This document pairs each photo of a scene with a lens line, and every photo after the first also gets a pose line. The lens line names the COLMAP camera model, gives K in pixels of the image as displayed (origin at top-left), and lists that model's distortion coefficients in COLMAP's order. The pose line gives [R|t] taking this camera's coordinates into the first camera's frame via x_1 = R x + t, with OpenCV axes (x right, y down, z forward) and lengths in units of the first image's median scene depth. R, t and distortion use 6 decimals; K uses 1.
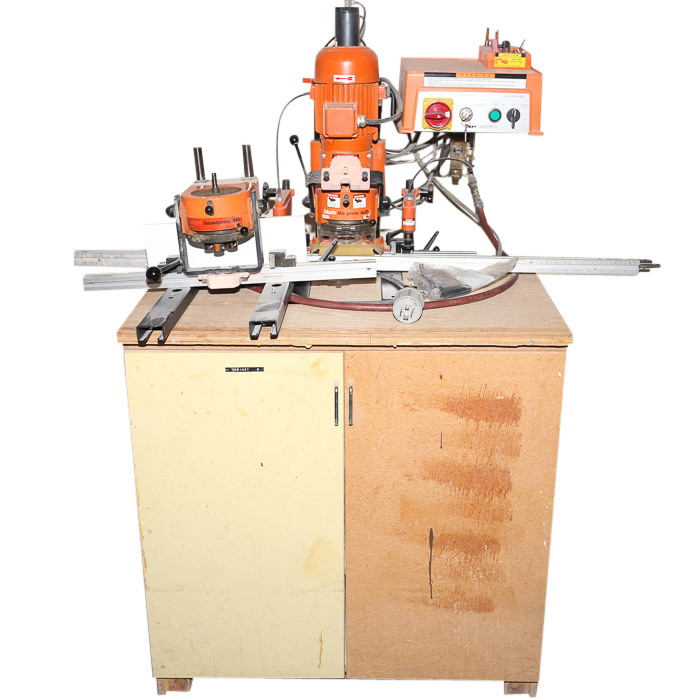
lens RADIAL K [[934.3, 0, 351.6], [0, 934.3, 350.0], [0, 0, 1]] dist [-0.006674, 0.000000]
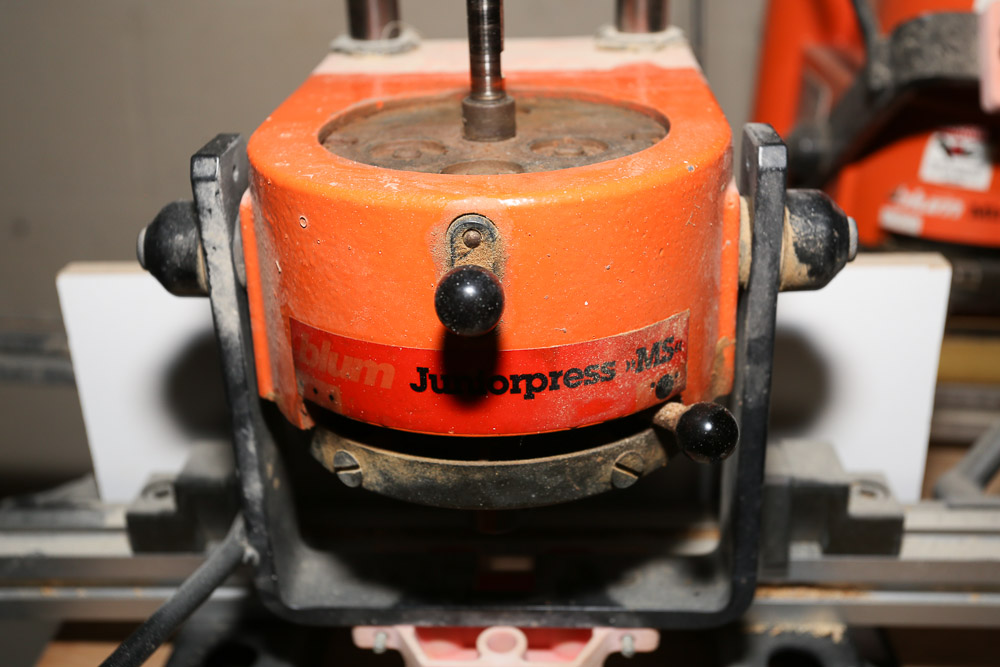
lens RADIAL K [[1077.0, 0, 508.5], [0, 1077.0, 337.8], [0, 0, 1]] dist [0.018333, 0.000000]
pose [[0.999534, 0.028513, 0.010924, -0.133221], [-0.029324, 0.996102, 0.083193, -0.140323], [-0.008509, -0.083475, 0.996474, 0.771766]]
